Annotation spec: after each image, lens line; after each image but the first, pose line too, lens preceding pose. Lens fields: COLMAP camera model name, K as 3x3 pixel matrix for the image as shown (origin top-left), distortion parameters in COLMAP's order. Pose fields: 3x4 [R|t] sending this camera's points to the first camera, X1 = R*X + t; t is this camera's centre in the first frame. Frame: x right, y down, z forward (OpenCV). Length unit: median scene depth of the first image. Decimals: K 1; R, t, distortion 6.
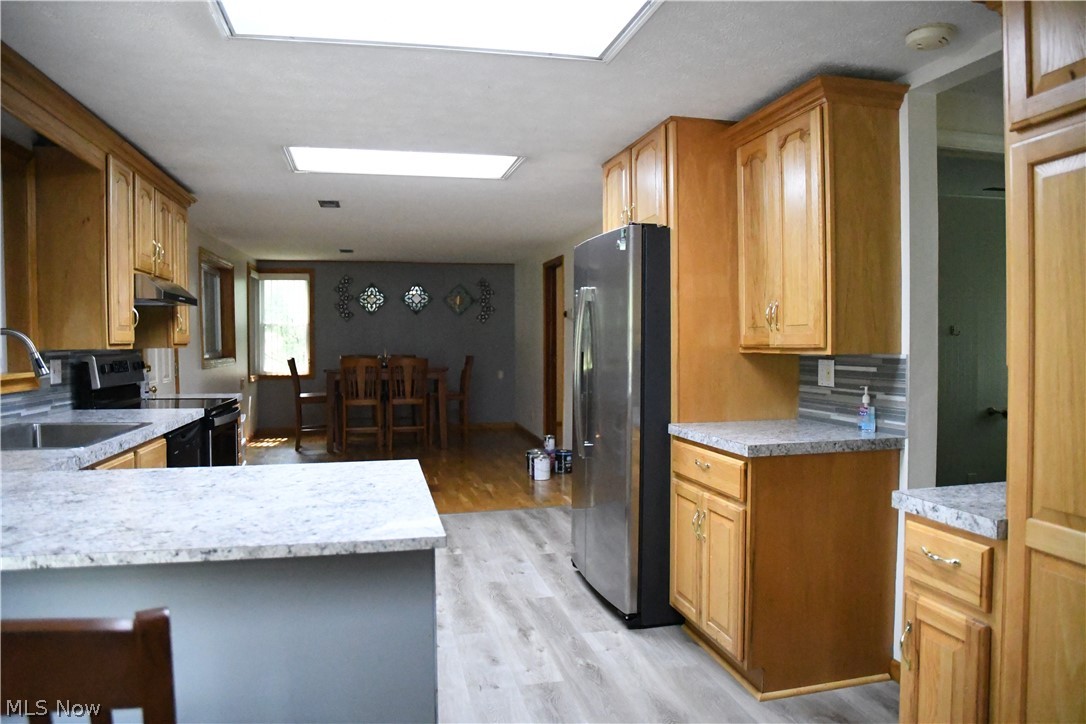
lens RADIAL K [[768.9, 0, 543.5], [0, 768.9, 358.8], [0, 0, 1]] dist [-0.128882, 0.059682]
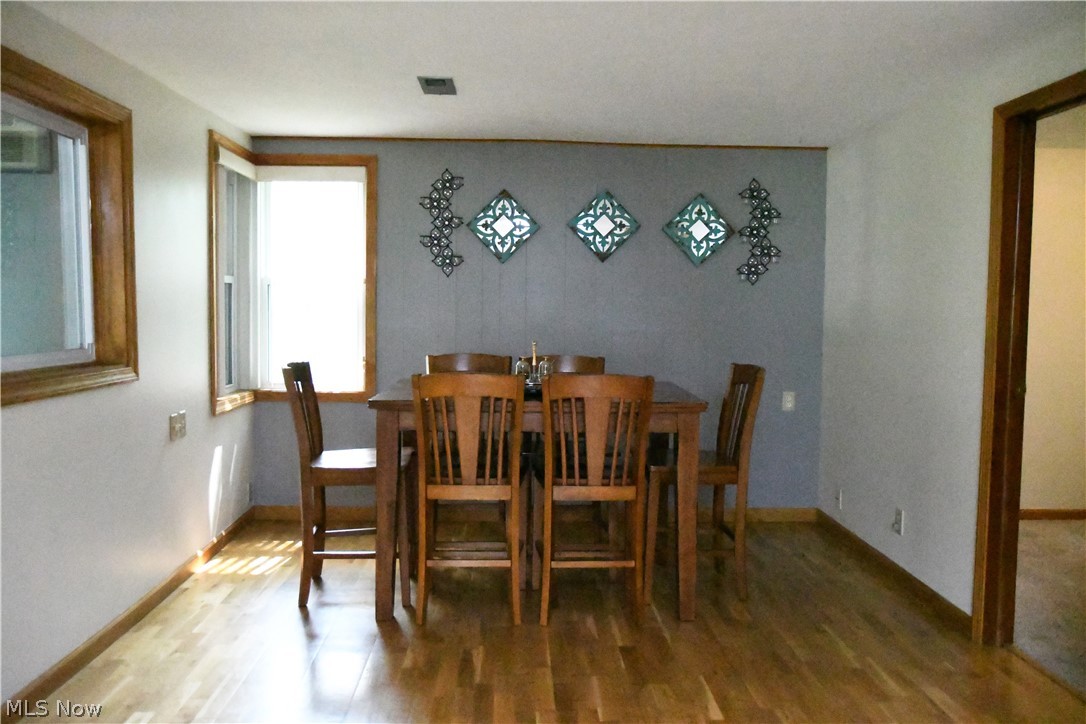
lens RADIAL K [[873.4, 0, 544.4], [0, 873.4, 362.9], [0, 0, 1]] dist [-0.001783, -0.000169]
pose [[0.983852, 0.026702, -0.176980, -0.121388], [-0.020027, 0.999023, 0.039399, -0.021056], [0.177859, -0.035218, 0.983425, 0.555990]]
